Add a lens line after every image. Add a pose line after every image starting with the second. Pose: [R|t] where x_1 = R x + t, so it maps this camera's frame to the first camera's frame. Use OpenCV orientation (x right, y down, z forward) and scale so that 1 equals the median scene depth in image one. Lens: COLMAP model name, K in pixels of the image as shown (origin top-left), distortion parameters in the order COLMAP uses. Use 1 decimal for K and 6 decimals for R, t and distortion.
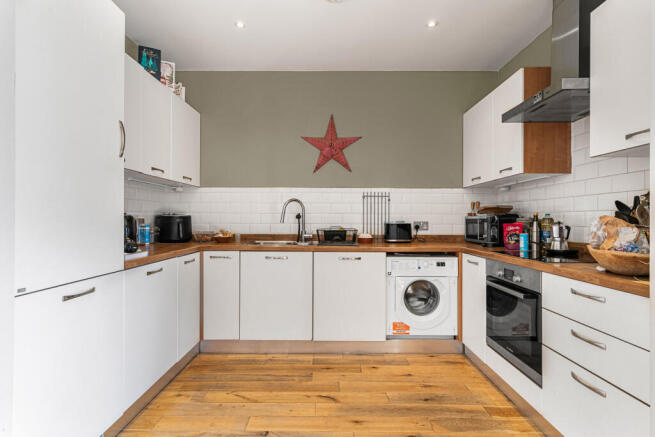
lens RADIAL K [[321.6, 0, 327.5], [0, 321.6, 218.5], [0, 0, 1]] dist [-0.010262, 0.000665]
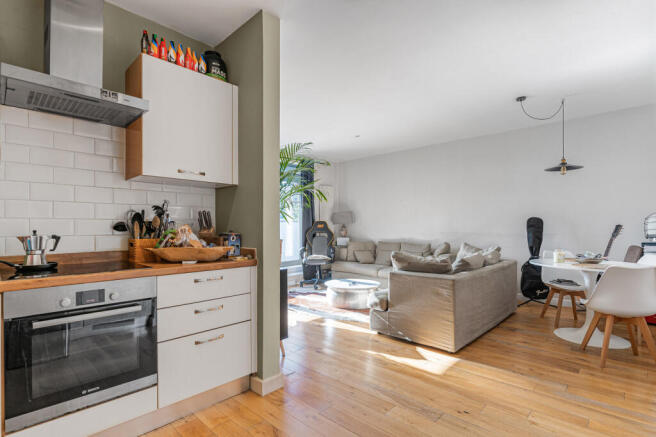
lens RADIAL K [[322.1, 0, 328.0], [0, 322.1, 218.5], [0, 0, 1]] dist [-0.010262, 0.000665]
pose [[-0.731917, 0.018724, 0.681136, -0.447500], [0.003093, 0.999703, -0.024158, 0.000955], [-0.681387, -0.015575, -0.731758, 1.279541]]
